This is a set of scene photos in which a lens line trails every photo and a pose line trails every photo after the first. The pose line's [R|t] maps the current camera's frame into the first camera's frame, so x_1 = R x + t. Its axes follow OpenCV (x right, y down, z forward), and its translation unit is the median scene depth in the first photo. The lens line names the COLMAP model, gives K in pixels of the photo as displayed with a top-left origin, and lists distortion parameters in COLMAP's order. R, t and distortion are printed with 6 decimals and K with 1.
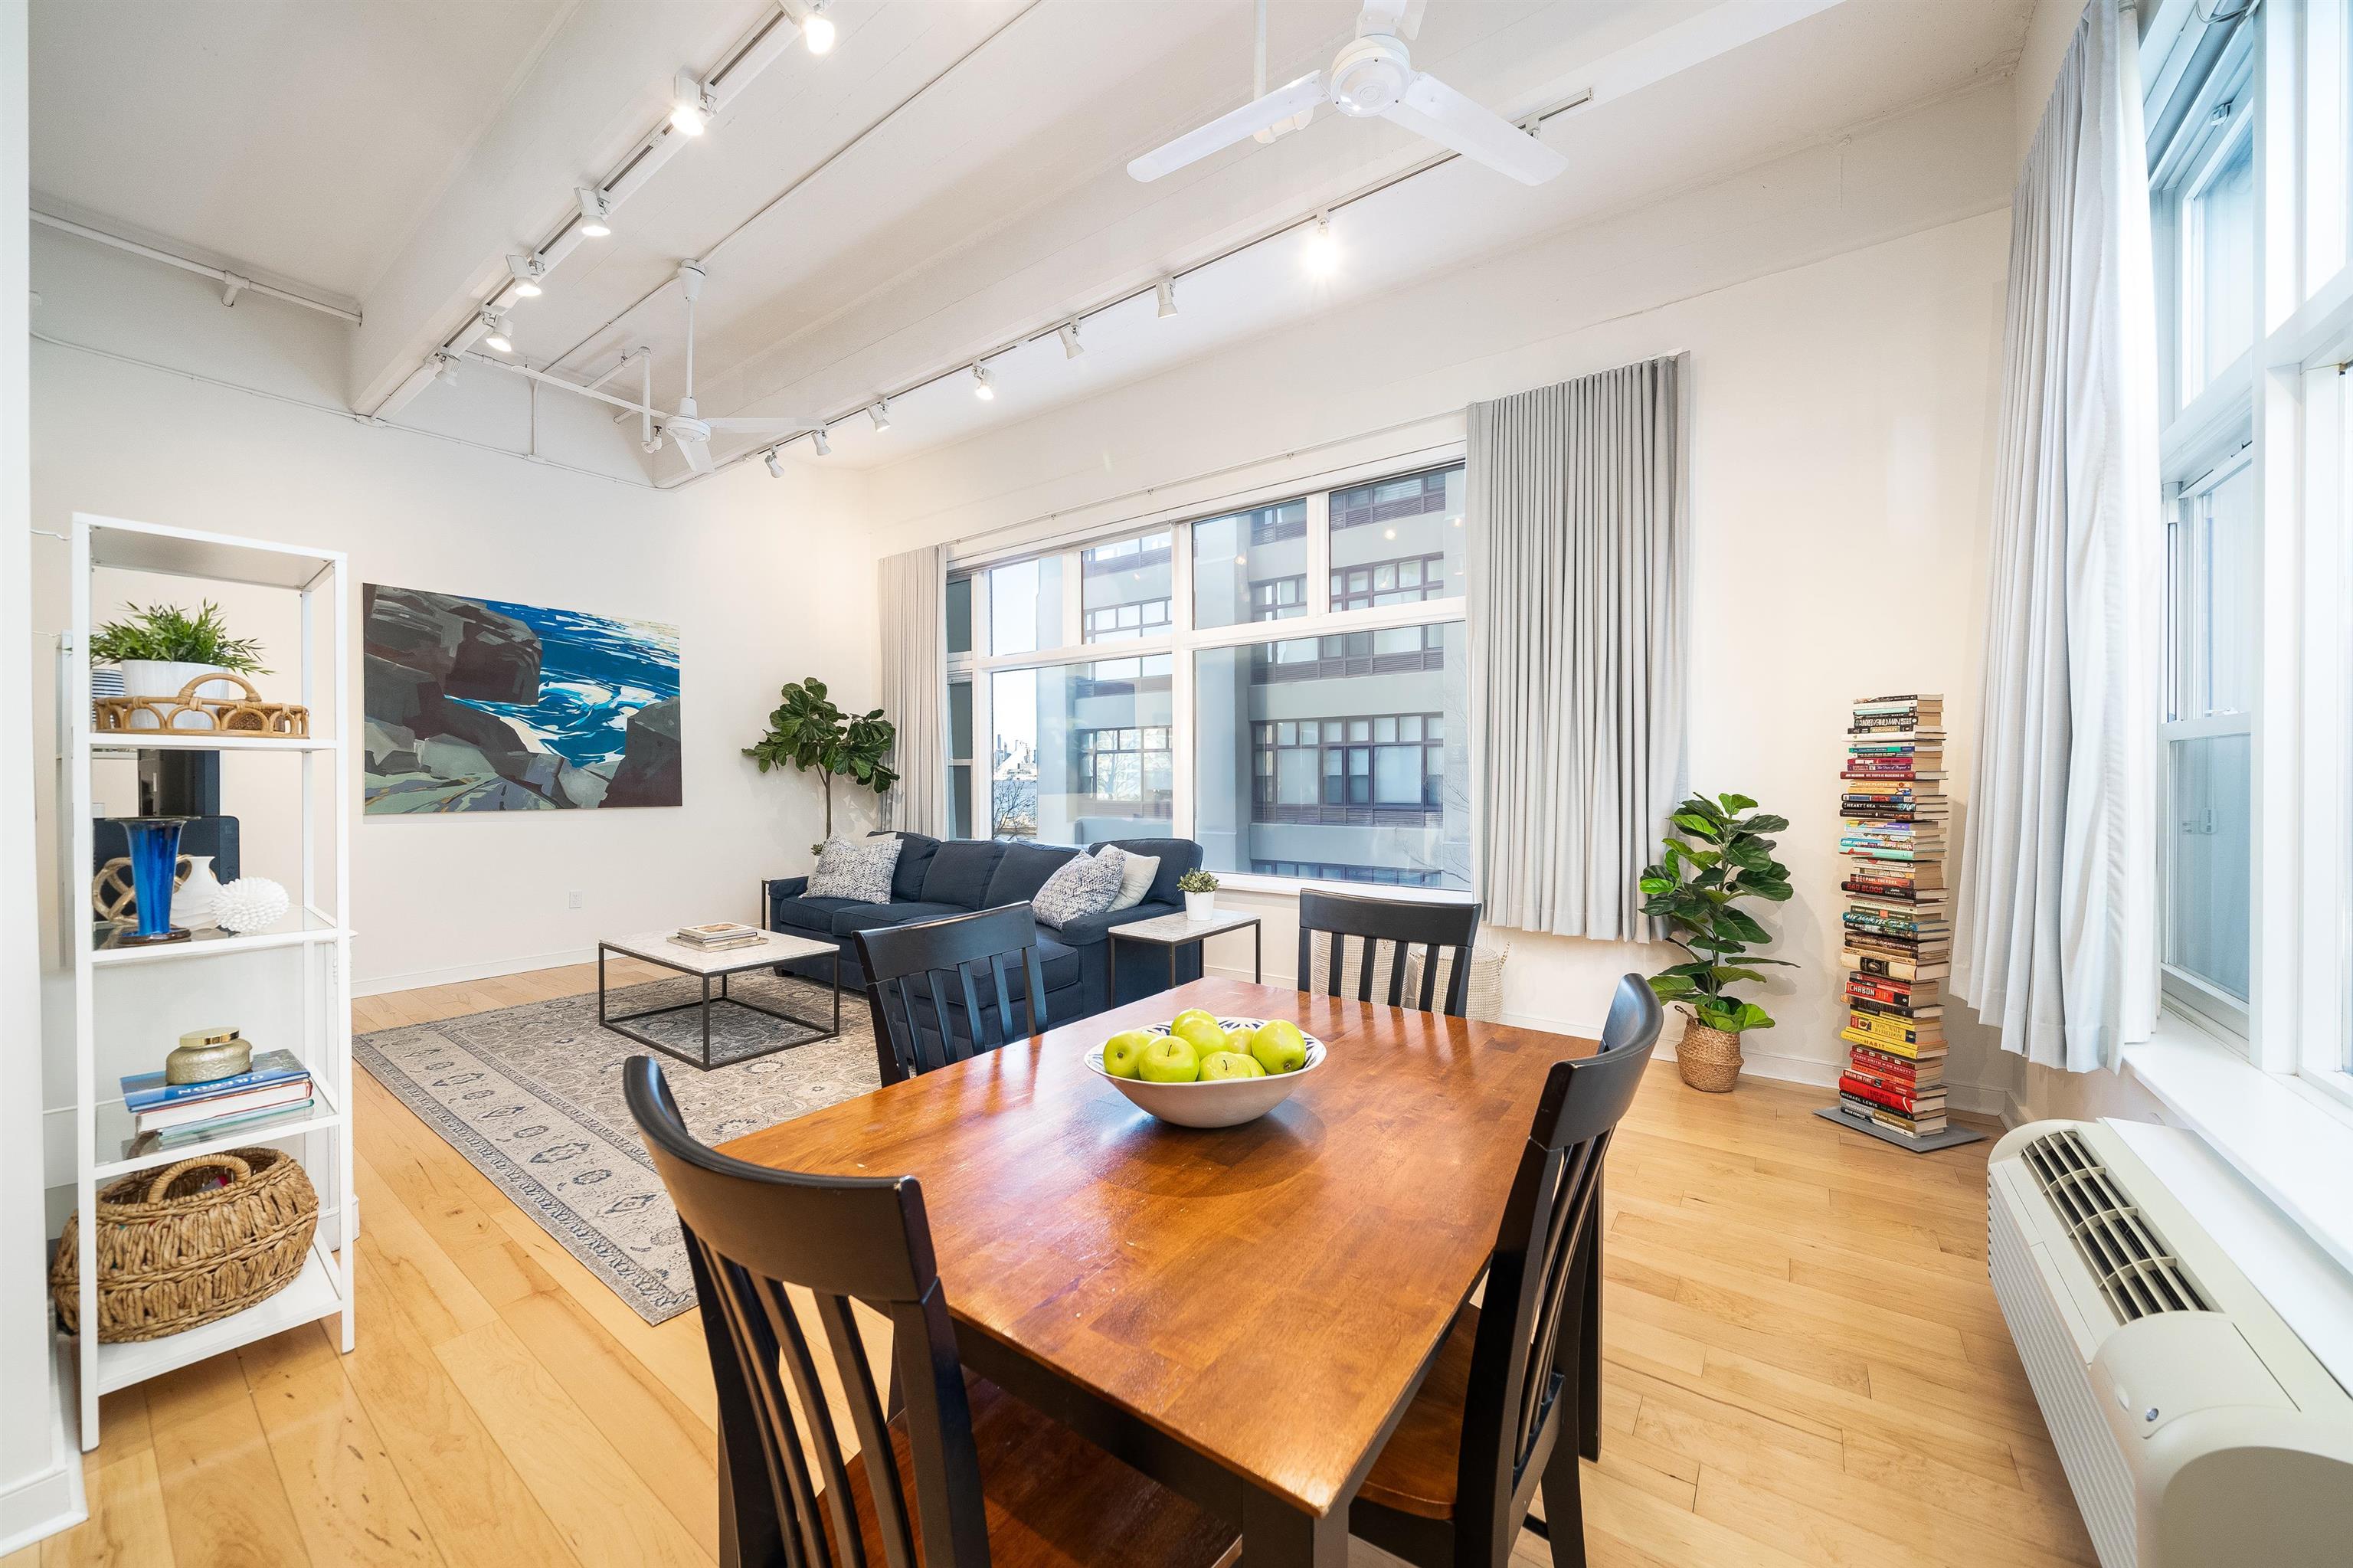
lens RADIAL K [[827.9, 0, 1240.0], [0, 827.9, 787.7], [0, 0, 1]] dist [-0.001579, -0.000204]
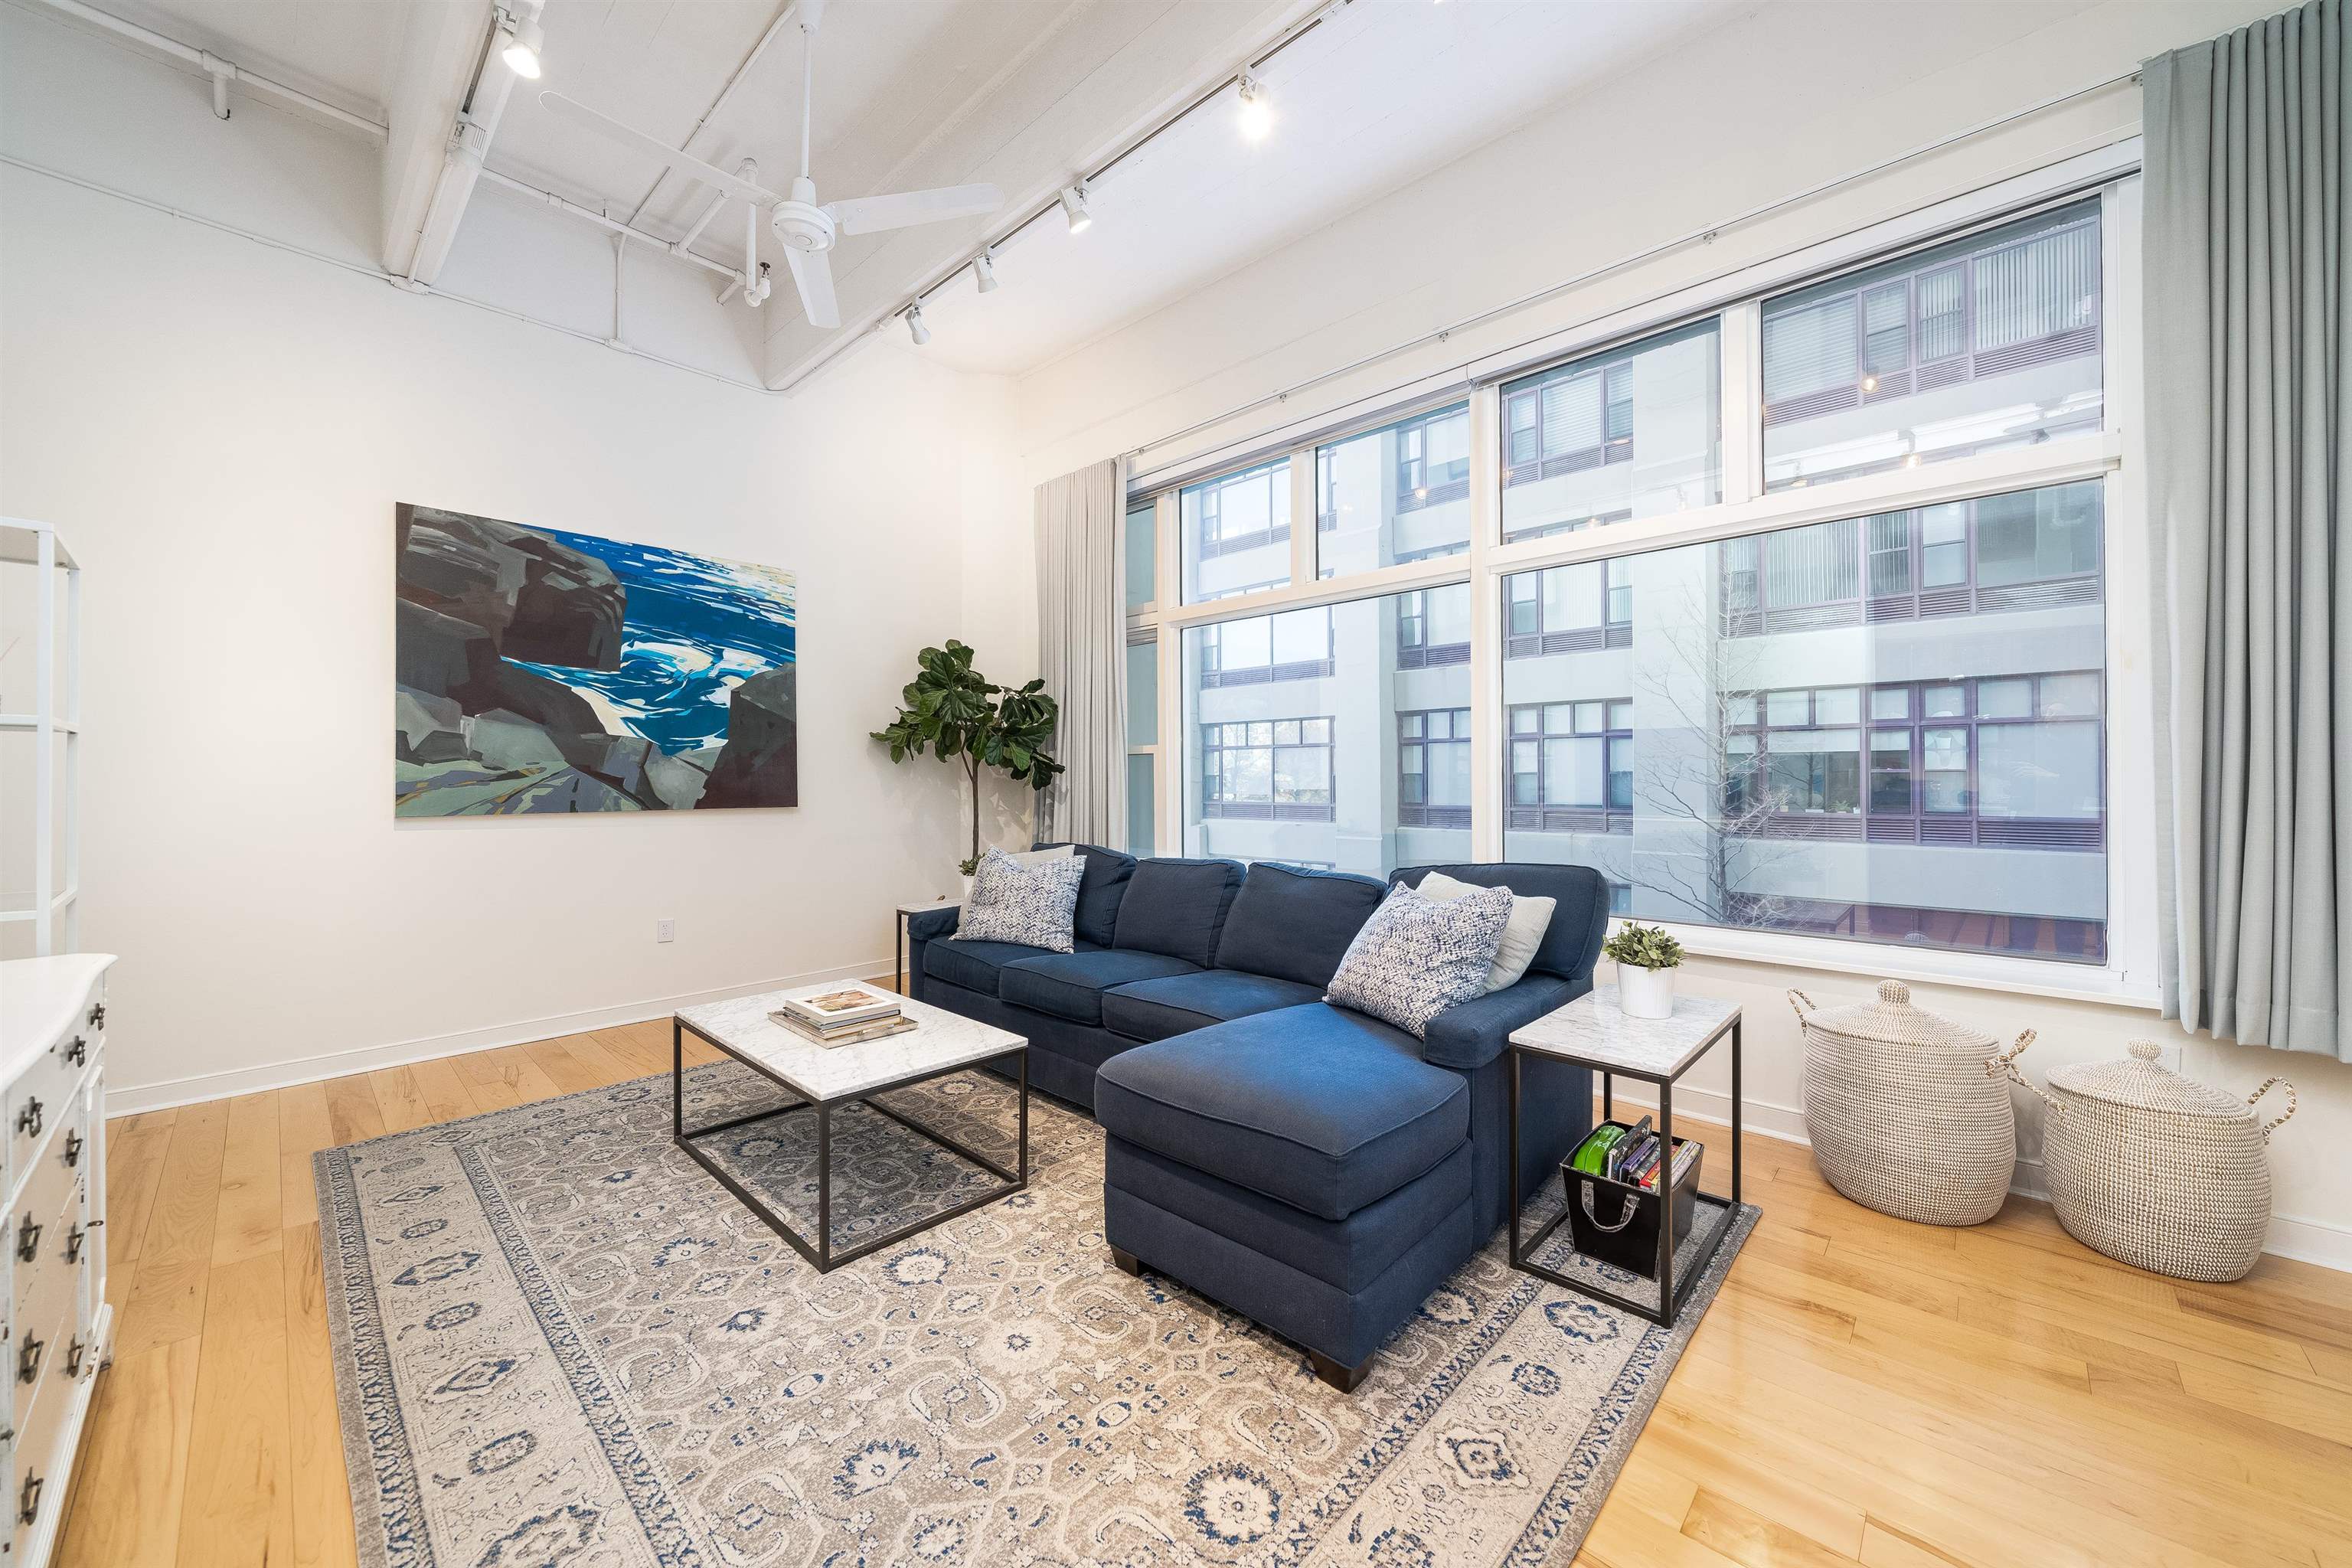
lens RADIAL K [[880.1, 0, 1227.5], [0, 880.1, 778.4], [0, 0, 1]] dist [-0.000787, -0.001837]
pose [[0.989313, -0.002151, -0.145789, -0.190671], [0.000556, 0.999940, -0.010976, 0.005818], [0.145803, 0.010778, 0.989255, 0.296657]]
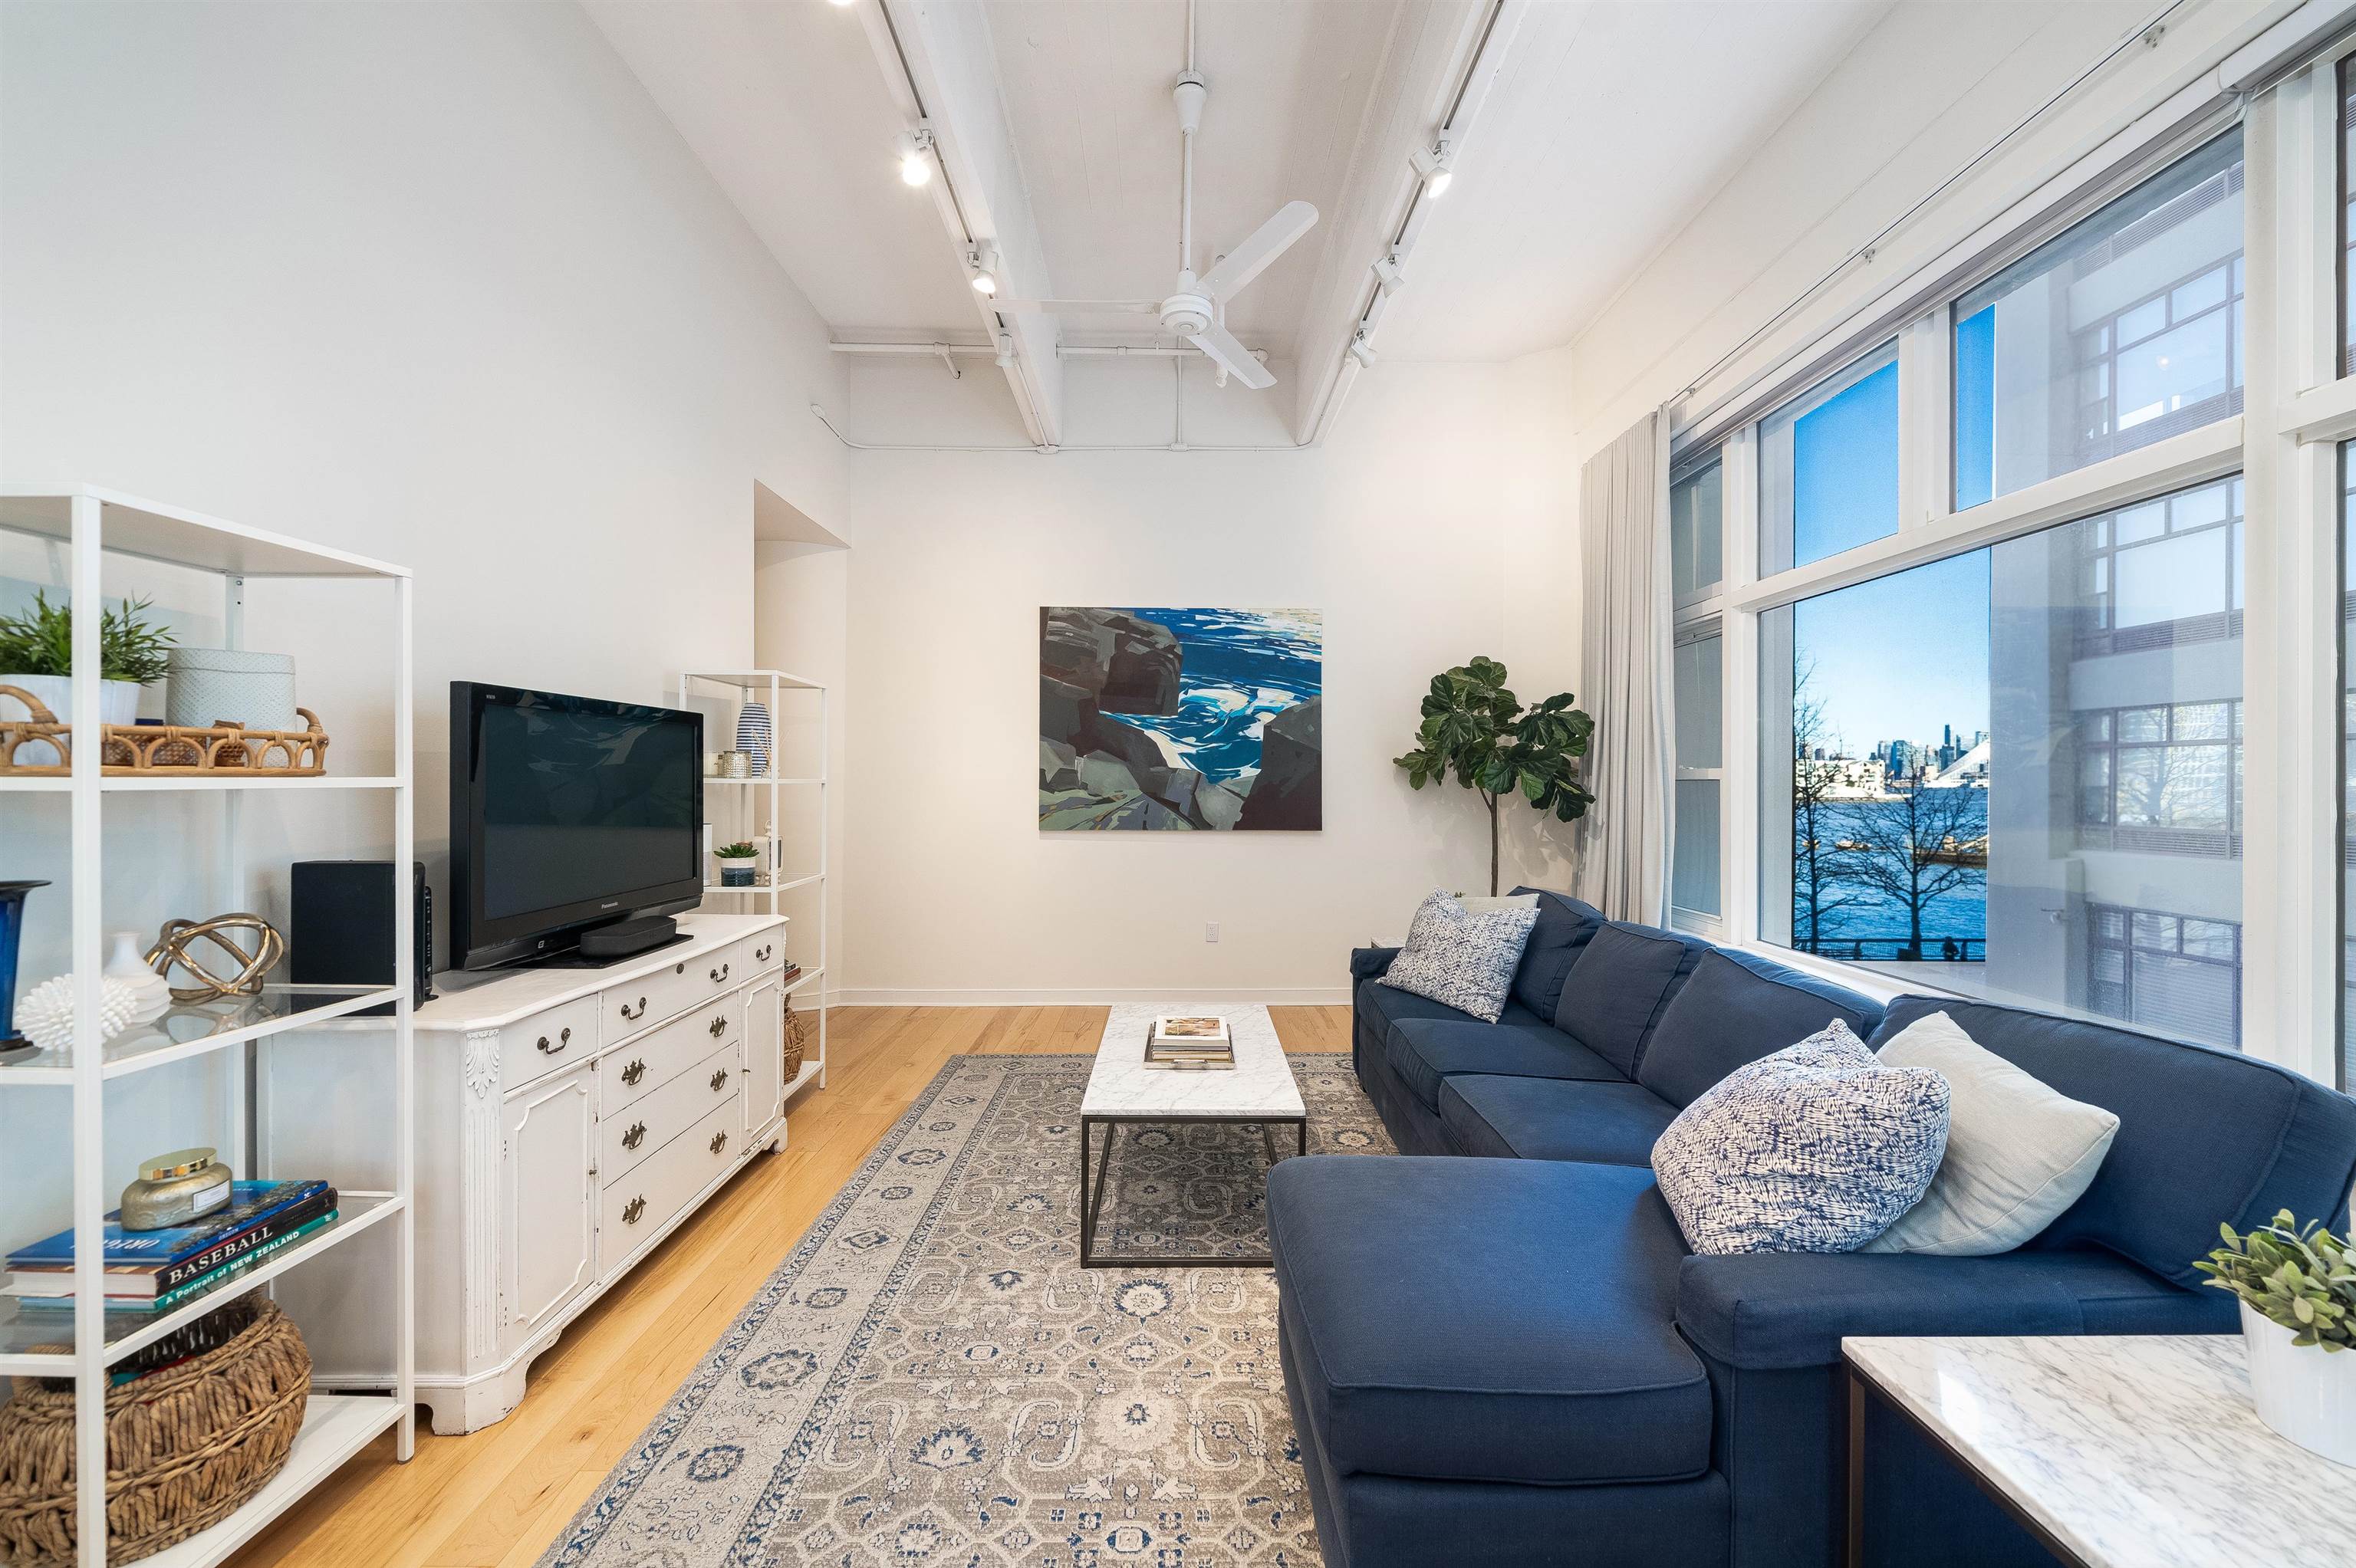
lens RADIAL K [[907.4, 0, 1179.5], [0, 907.4, 787.4], [0, 0, 1]] dist [-0.002017, -0.000404]
pose [[0.554051, 0.008255, -0.832442, -0.013888], [-0.014590, 0.999894, 0.000205, -0.021294], [0.832355, 0.012032, 0.554112, 0.453433]]
